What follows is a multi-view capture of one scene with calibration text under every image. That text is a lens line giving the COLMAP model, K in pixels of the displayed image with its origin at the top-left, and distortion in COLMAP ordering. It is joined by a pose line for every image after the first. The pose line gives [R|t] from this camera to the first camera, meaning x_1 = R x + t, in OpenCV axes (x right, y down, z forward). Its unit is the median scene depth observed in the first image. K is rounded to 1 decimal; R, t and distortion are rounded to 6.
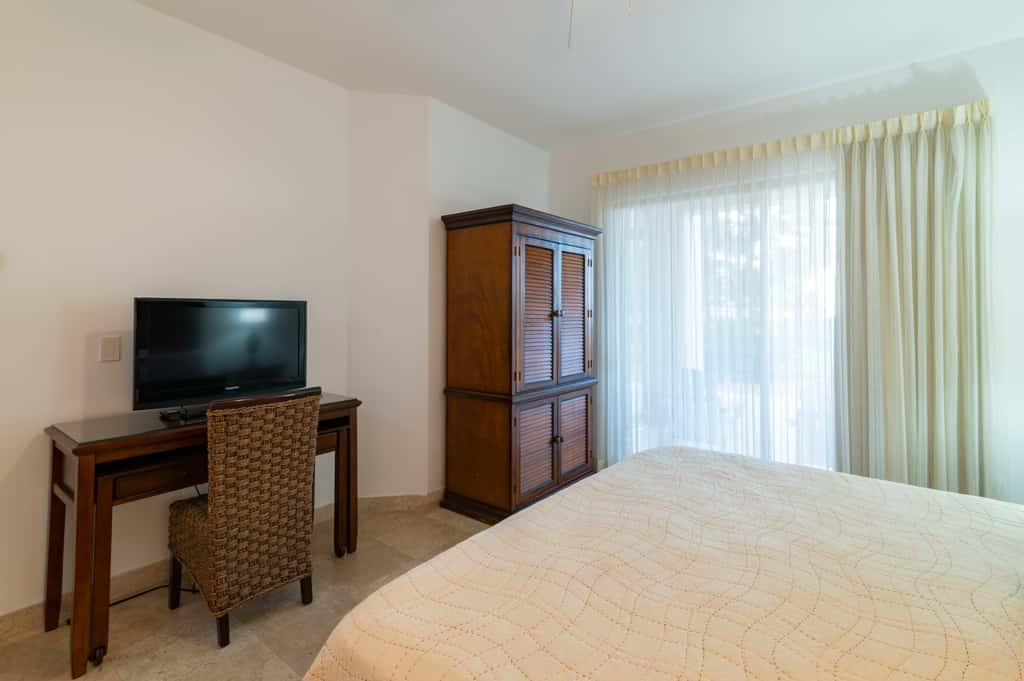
lens RADIAL K [[485.5, 0, 512.7], [0, 485.5, 300.7], [0, 0, 1]] dist [0.011458, 0.000230]
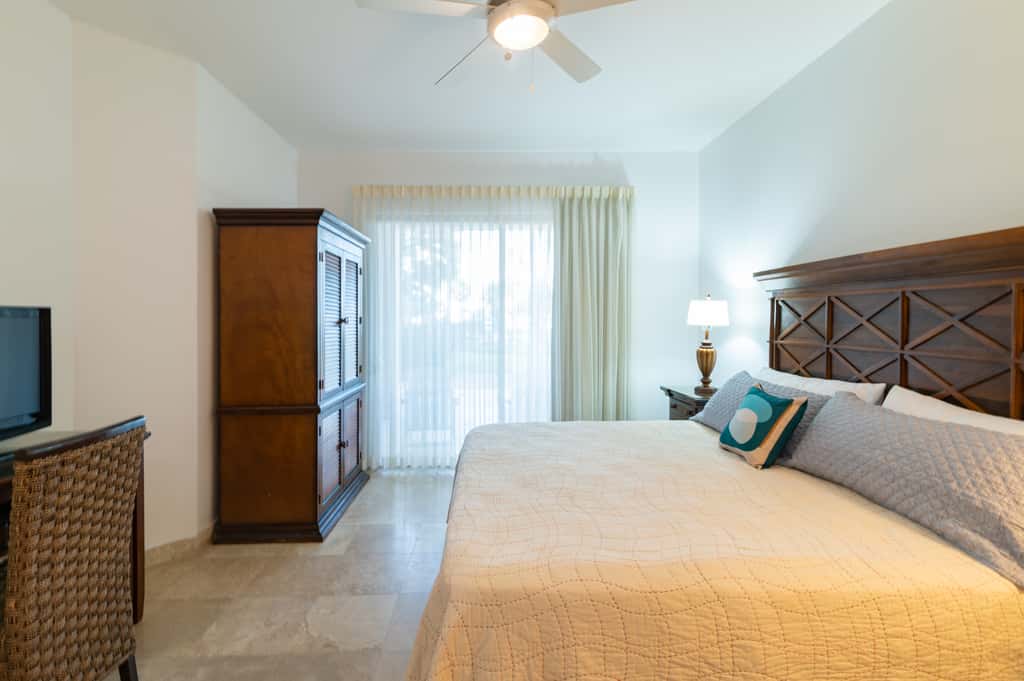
lens RADIAL K [[480.1, 0, 511.0], [0, 480.1, 318.4], [0, 0, 1]] dist [0.001950, 0.000477]
pose [[0.771897, -0.010727, 0.635657, -0.330489], [-0.003985, 0.999756, 0.021711, -0.001251], [-0.635735, -0.019292, 0.771666, 0.011082]]
